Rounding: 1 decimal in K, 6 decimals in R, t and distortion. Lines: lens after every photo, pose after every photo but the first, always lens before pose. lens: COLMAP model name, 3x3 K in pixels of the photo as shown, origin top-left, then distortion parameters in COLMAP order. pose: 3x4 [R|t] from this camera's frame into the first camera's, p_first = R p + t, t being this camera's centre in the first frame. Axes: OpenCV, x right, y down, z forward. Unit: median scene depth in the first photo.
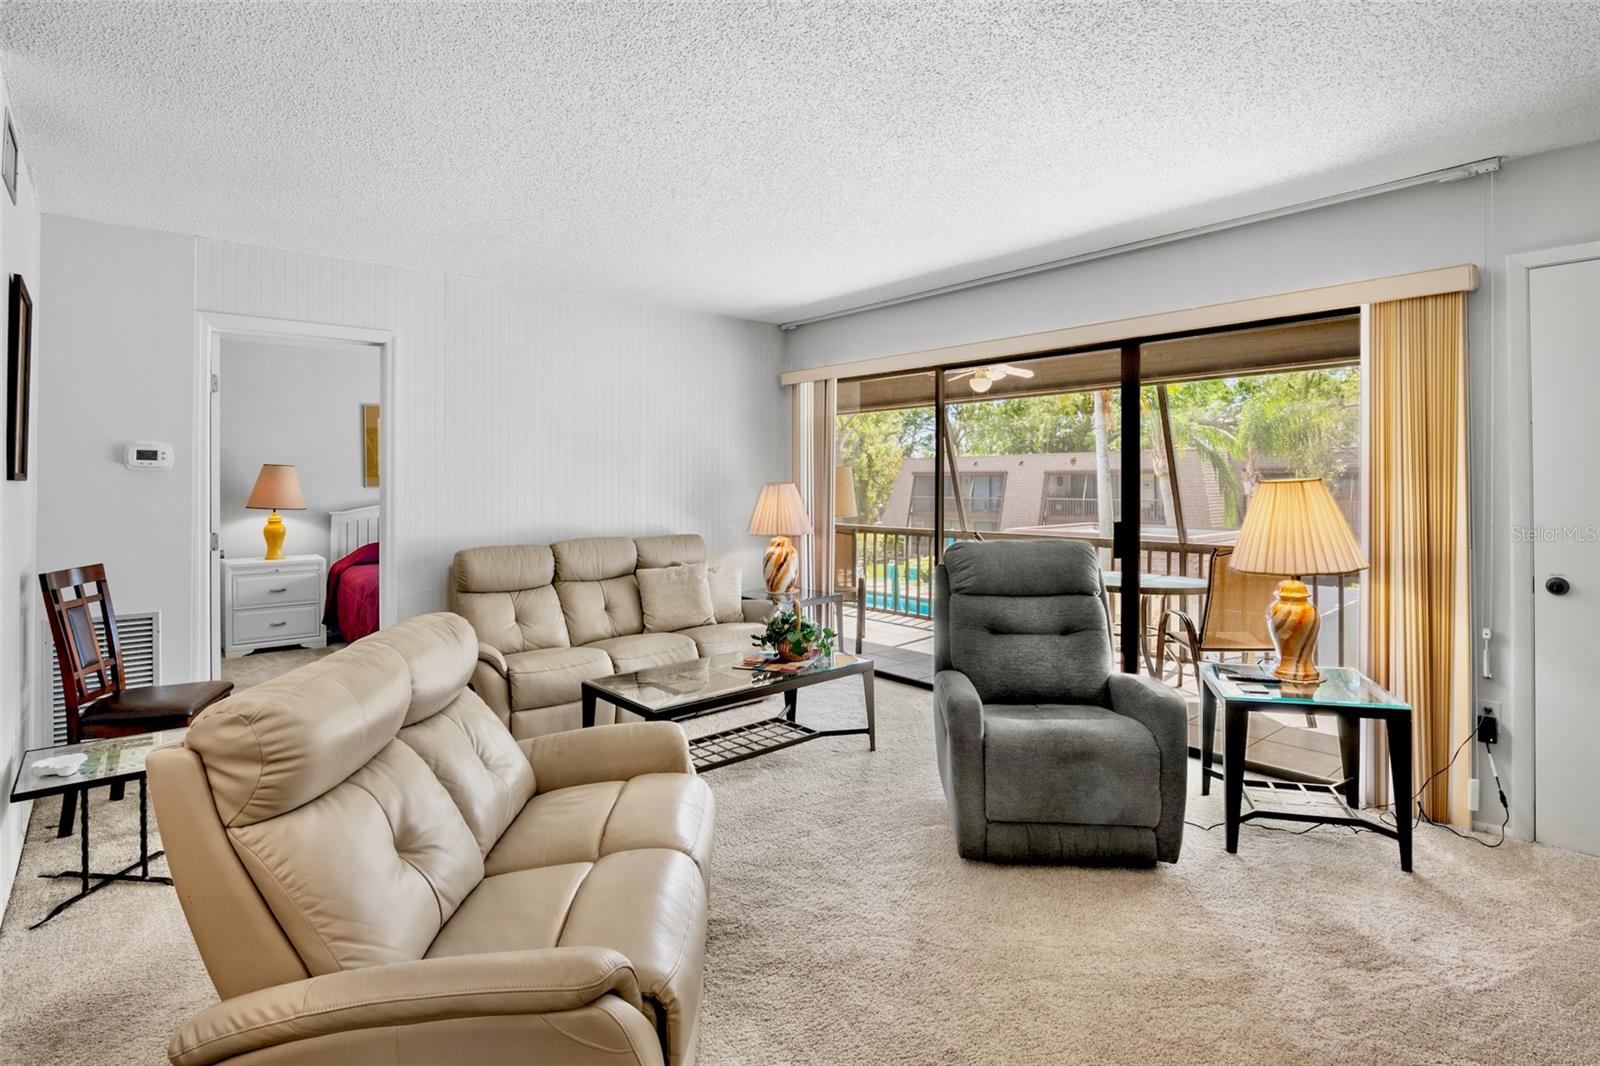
lens RADIAL K [[786.4, 0, 794.2], [0, 786.4, 479.3], [0, 0, 1]] dist [-0.017382, -0.000403]
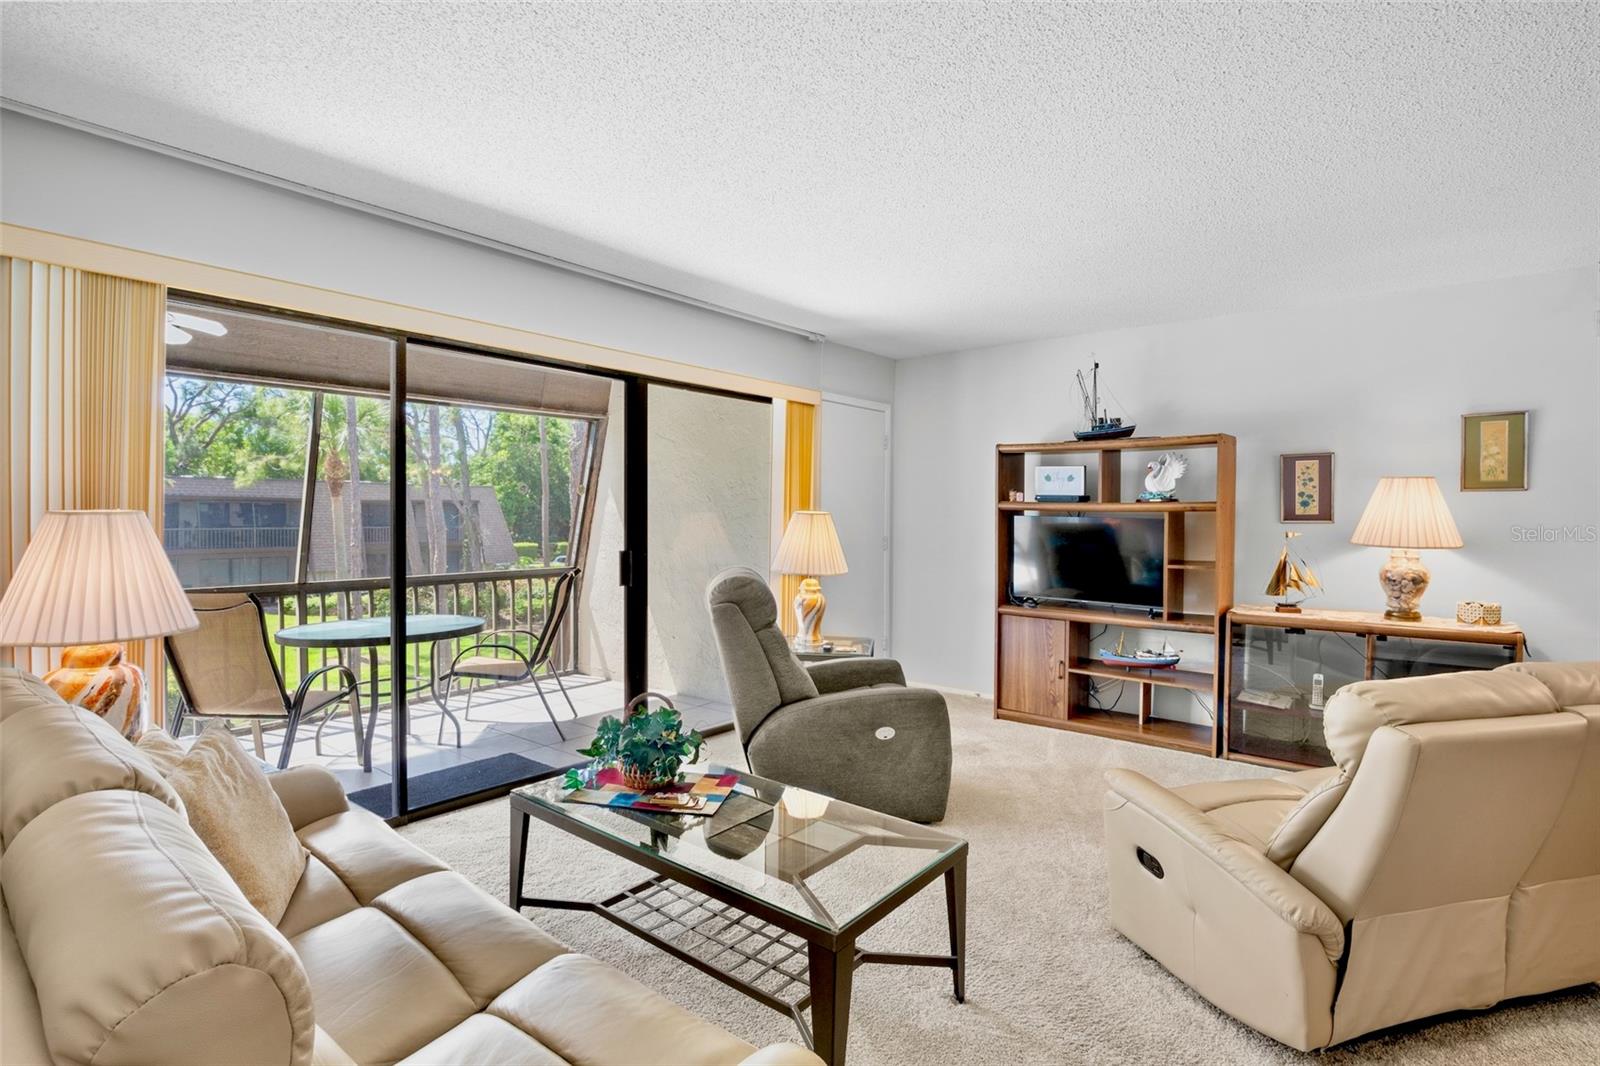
lens RADIAL K [[783.8, 0, 792.2], [0, 783.8, 517.9], [0, 0, 1]] dist [-0.022665, 0.001758]
pose [[-0.173491, -0.005357, 0.984821, -0.686711], [-0.010970, 0.999934, 0.003506, 0.005691], [-0.984774, -0.010195, -0.173538, 1.055290]]
